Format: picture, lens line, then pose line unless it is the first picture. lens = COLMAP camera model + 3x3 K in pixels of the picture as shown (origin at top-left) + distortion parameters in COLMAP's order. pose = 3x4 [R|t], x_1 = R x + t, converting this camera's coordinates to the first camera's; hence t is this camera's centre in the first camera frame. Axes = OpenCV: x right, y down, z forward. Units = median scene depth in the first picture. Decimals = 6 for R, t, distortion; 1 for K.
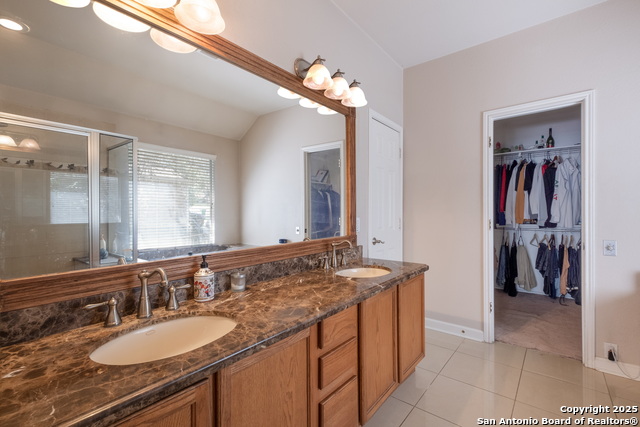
lens RADIAL K [[295.6, 0, 319.8], [0, 295.6, 214.2], [0, 0, 1]] dist [-0.000369, 0.000134]
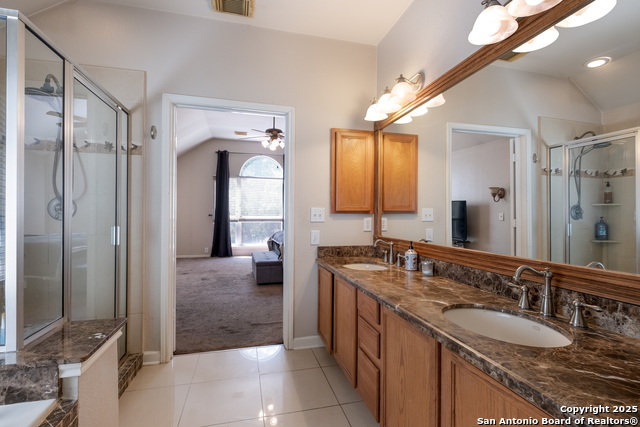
lens RADIAL K [[295.6, 0, 322.3], [0, 295.6, 214.3], [0, 0, 1]] dist [-0.000369, 0.000134]
pose [[-0.601532, -0.008998, -0.798798, 0.862767], [-0.018414, 0.999827, 0.002604, 0.001289], [0.798636, 0.016276, -0.601594, 1.186502]]
